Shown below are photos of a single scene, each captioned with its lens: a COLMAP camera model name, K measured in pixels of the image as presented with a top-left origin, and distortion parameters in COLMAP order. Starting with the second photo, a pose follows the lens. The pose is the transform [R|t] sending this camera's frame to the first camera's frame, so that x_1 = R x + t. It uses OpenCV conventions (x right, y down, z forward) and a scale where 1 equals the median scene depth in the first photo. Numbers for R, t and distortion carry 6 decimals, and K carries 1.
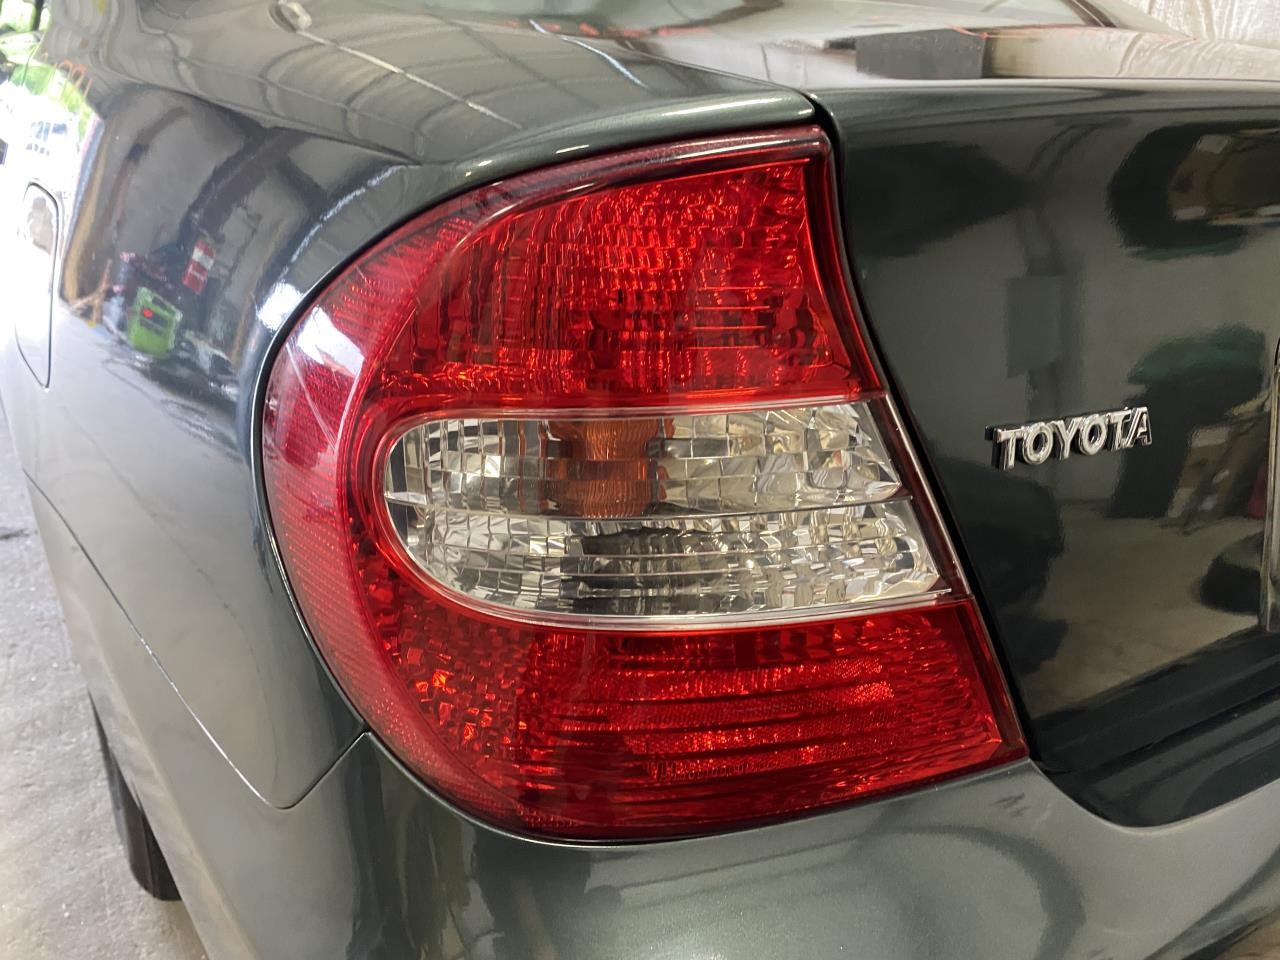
lens RADIAL K [[1003.5, 0, 640.4], [0, 1003.5, 455.9], [0, 0, 1]] dist [-0.007028, -0.006803]
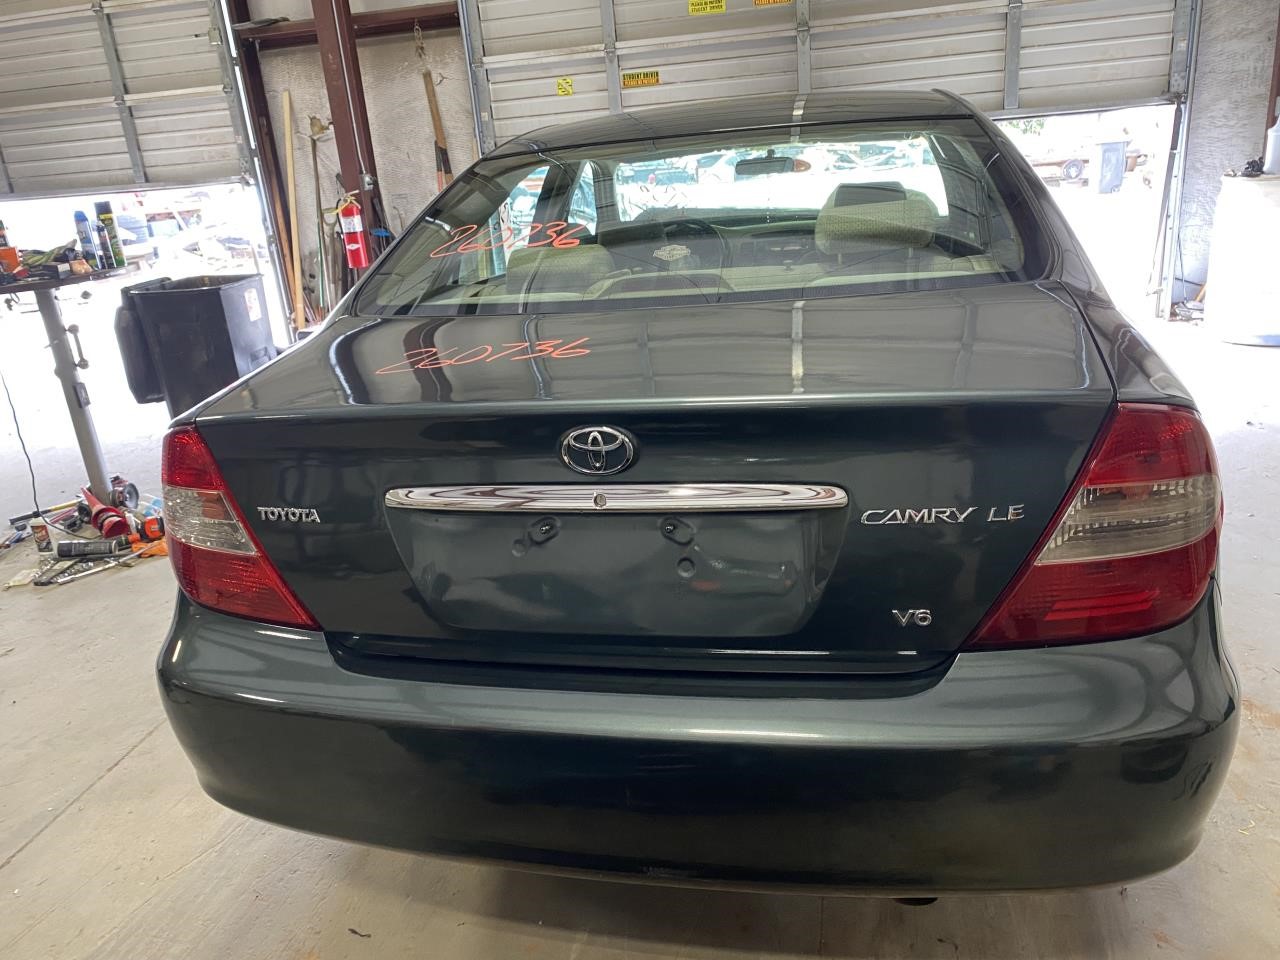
lens RADIAL K [[971.0, 0, 640.0], [0, 971.0, 480.0], [0, 0, 1]] dist [0.005899, 0.004377]
pose [[0.691216, 0.128236, -0.711180, 1.310458], [-0.154838, 0.987555, 0.027578, -0.149058], [0.705866, 0.091055, 0.702469, -0.148644]]
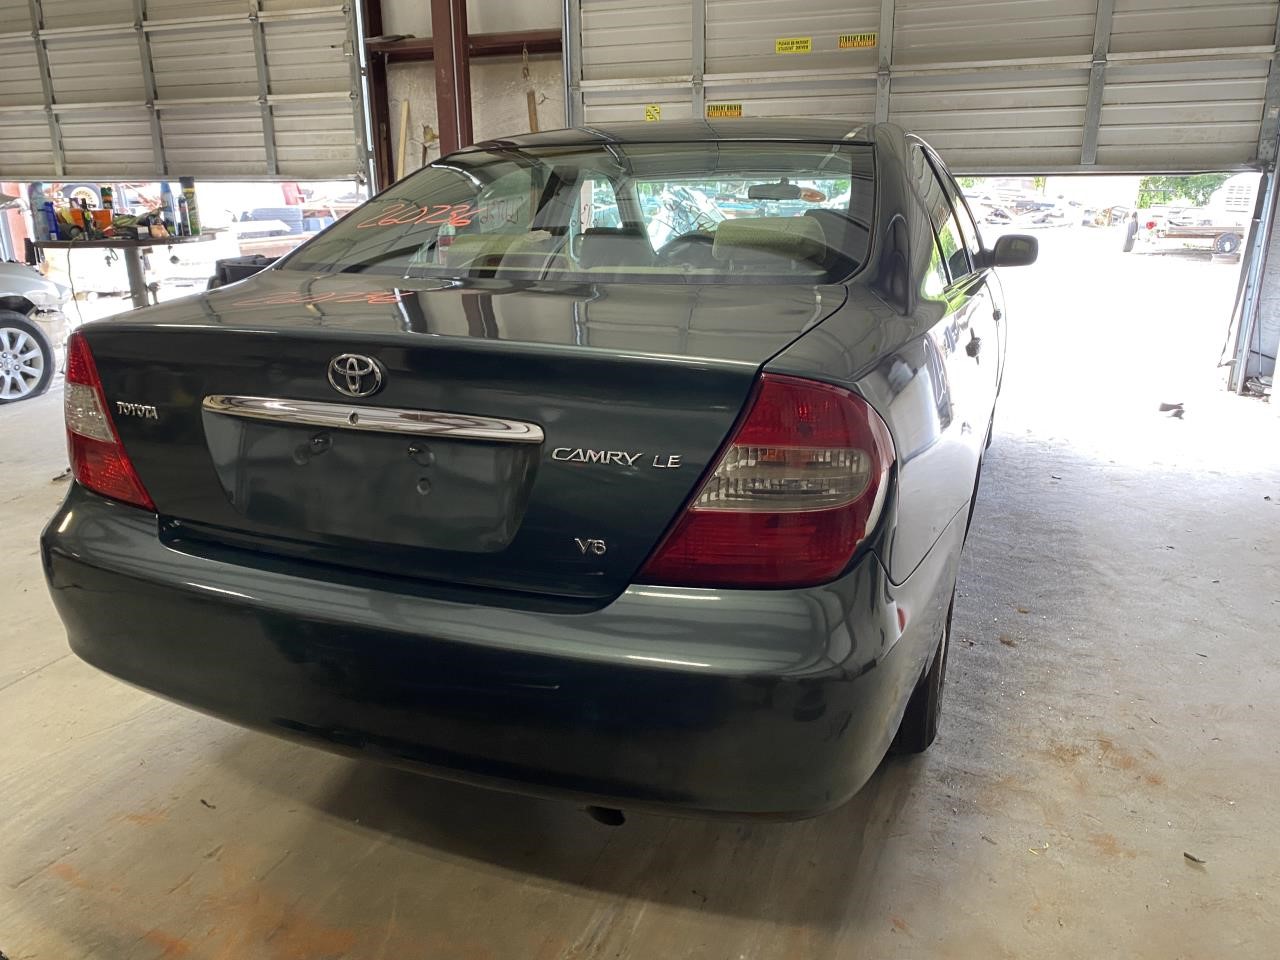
lens RADIAL K [[969.3, 0, 632.1], [0, 969.3, 472.8], [0, 0, 1]] dist [0.006271, 0.004846]
pose [[0.569419, 0.175295, -0.803140, 1.755121], [-0.271118, 0.962381, 0.017832, -0.142086], [0.776053, 0.207592, 0.595523, 0.123107]]
